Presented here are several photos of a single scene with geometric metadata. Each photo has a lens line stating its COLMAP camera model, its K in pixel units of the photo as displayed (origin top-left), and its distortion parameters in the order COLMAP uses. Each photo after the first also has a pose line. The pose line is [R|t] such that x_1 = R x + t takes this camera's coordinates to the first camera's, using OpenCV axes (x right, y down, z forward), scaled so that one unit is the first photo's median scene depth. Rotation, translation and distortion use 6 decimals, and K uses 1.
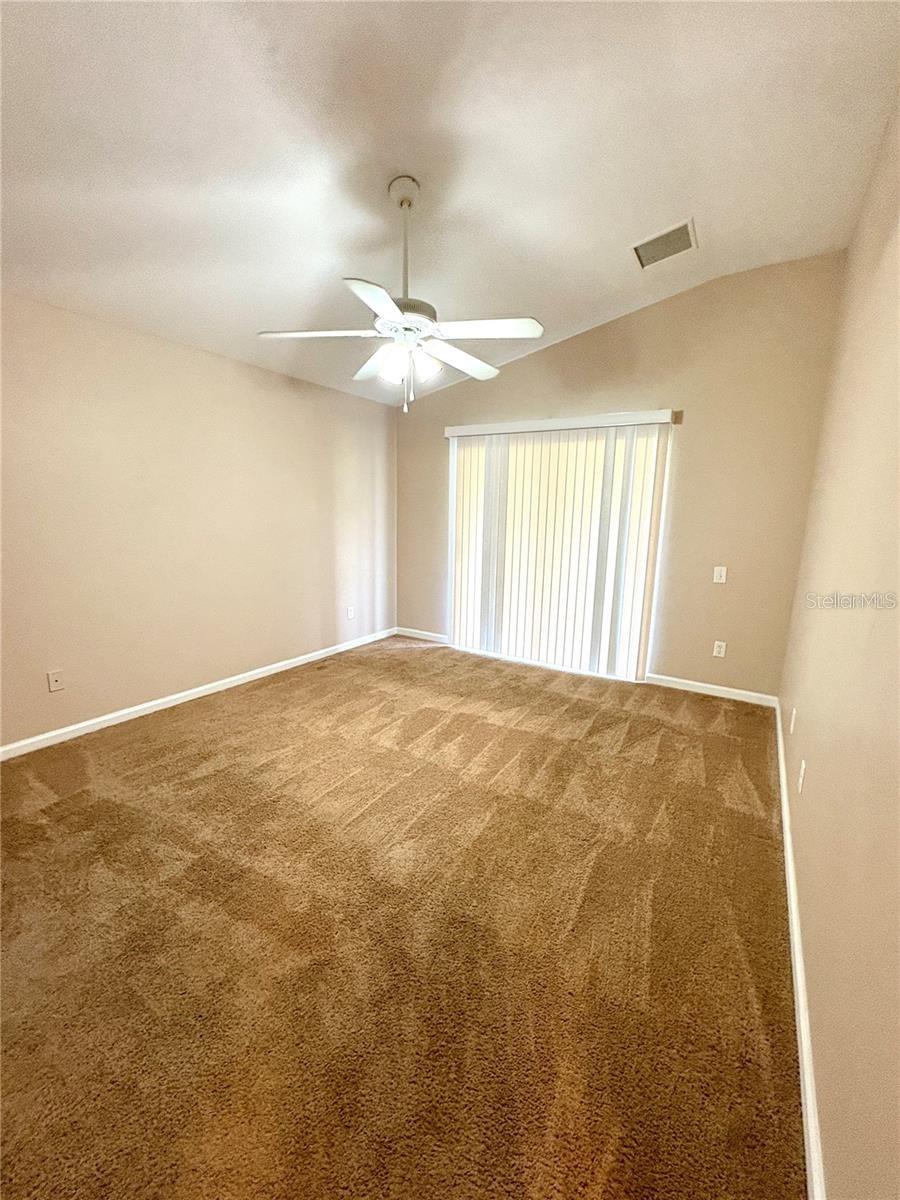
lens RADIAL K [[477.0, 0, 451.7], [0, 477.0, 600.9], [0, 0, 1]] dist [-0.001162, 0.000231]
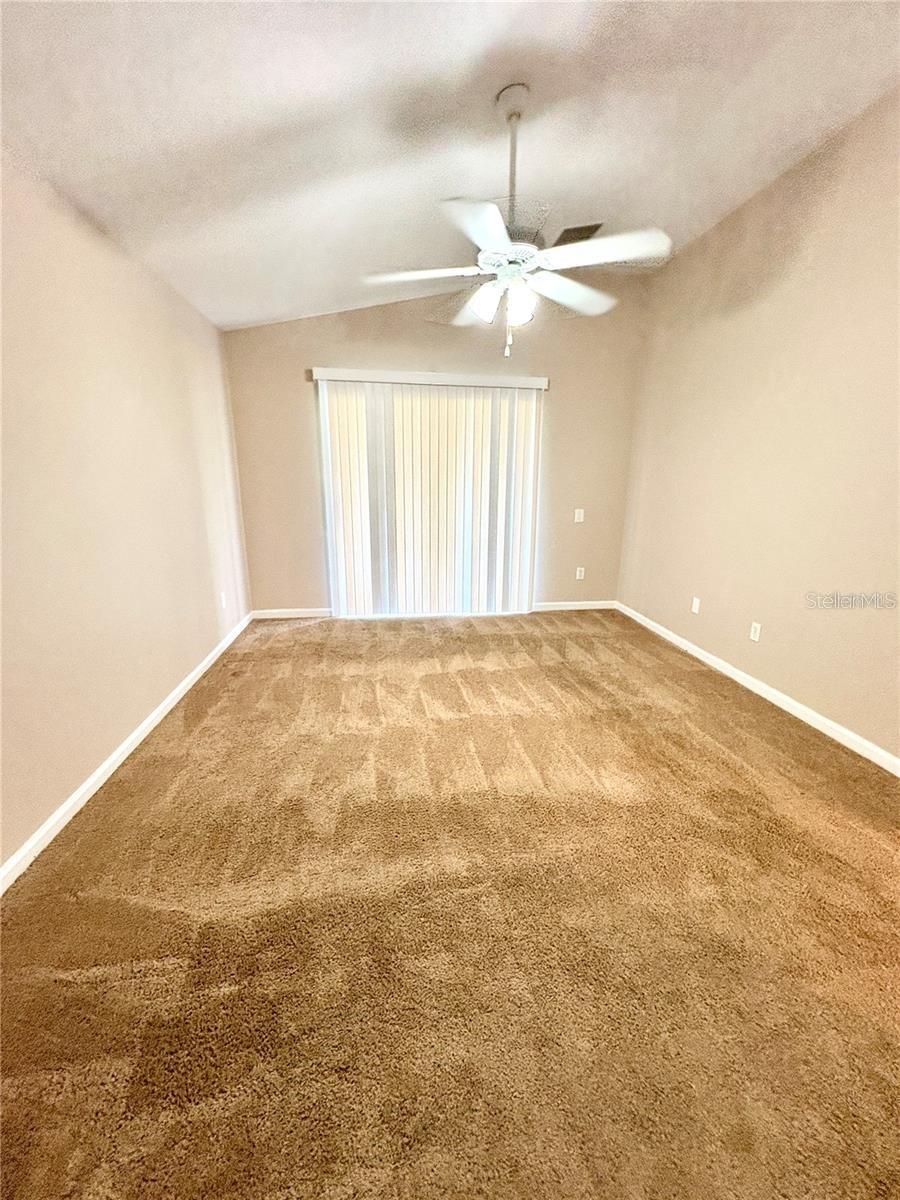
lens RADIAL K [[477.0, 0, 453.3], [0, 477.0, 602.5], [0, 0, 1]] dist [-0.001162, 0.000231]
pose [[0.763200, -0.179162, 0.620828, -0.535777], [0.124789, 0.983572, 0.130438, -0.034956], [-0.633998, -0.022078, 0.773019, 0.211883]]
